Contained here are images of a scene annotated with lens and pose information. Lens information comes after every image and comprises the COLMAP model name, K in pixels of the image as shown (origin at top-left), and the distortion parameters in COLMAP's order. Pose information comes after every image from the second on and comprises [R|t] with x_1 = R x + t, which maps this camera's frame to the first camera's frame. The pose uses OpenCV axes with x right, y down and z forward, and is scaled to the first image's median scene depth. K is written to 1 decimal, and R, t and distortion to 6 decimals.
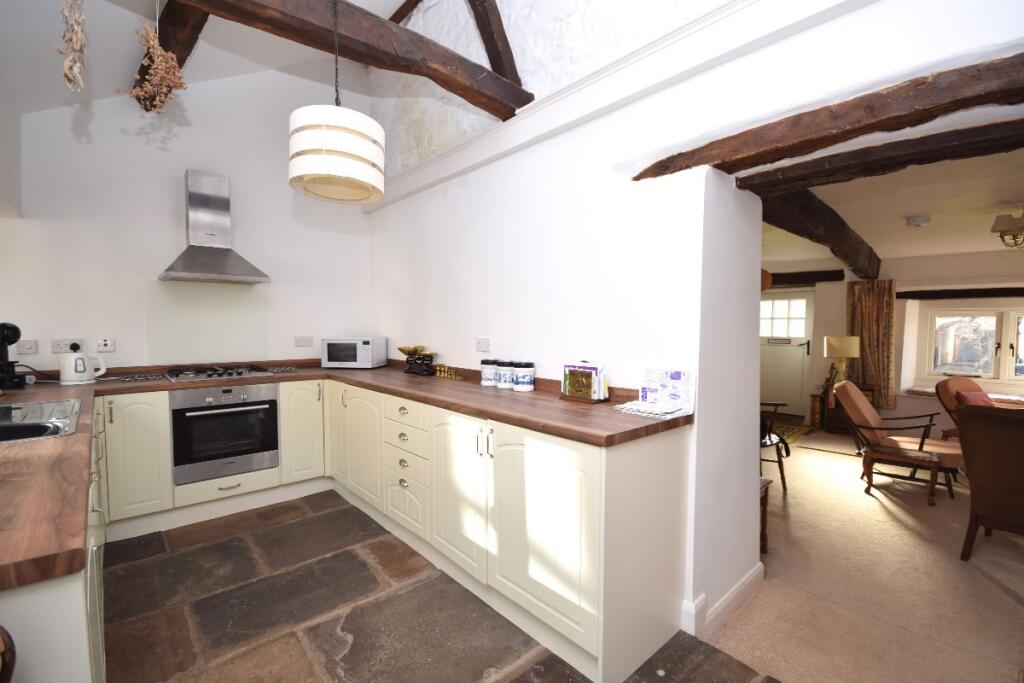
lens RADIAL K [[448.4, 0, 511.5], [0, 448.4, 349.1], [0, 0, 1]] dist [0.018168, -0.017963]
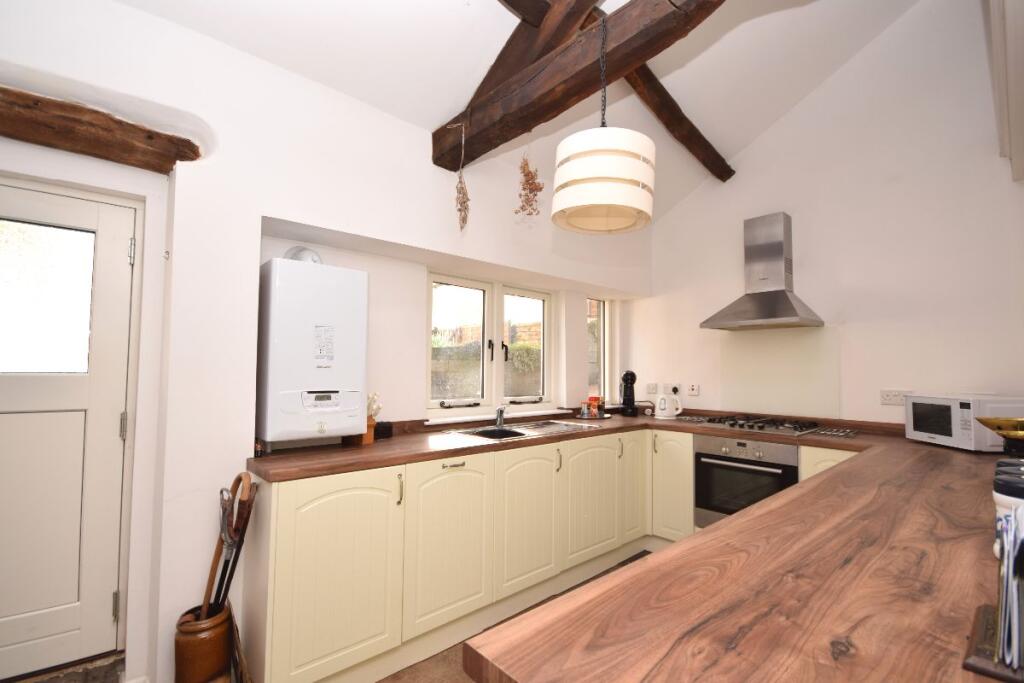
lens RADIAL K [[464.5, 0, 511.0], [0, 464.5, 351.1], [0, 0, 1]] dist [0.019553, -0.017897]
pose [[0.004460, -0.046690, -0.998899, 0.337451], [-0.064574, 0.996811, -0.046881, -0.022181], [0.997903, 0.064712, 0.001431, 0.525259]]
